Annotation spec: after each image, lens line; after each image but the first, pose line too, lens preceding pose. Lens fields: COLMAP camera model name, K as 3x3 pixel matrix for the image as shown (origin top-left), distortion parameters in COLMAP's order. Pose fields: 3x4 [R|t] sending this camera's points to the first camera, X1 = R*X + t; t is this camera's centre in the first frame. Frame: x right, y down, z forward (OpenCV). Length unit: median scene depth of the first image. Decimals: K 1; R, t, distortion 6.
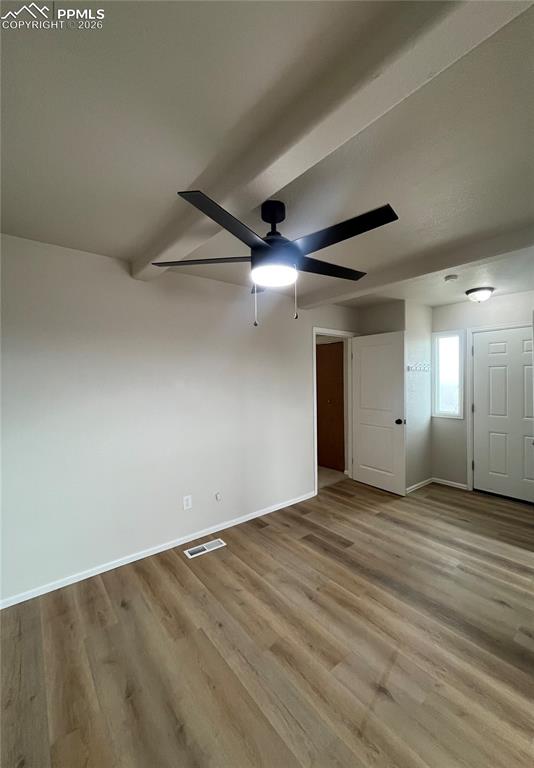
lens RADIAL K [[309.8, 0, 269.9], [0, 309.8, 390.9], [0, 0, 1]] dist [0.001004, 0.000123]
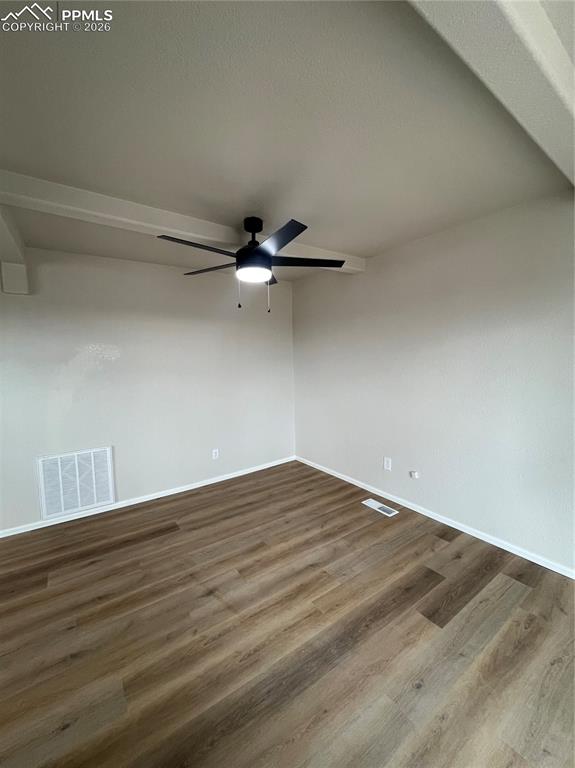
lens RADIAL K [[310.2, 0, 288.8], [0, 310.2, 381.5], [0, 0, 1]] dist [-0.008493, 0.000850]
pose [[-0.055846, 0.090315, -0.994346, 0.984510], [-0.028621, 0.995346, 0.092013, -0.008186], [0.998029, 0.033598, -0.053001, 0.883855]]
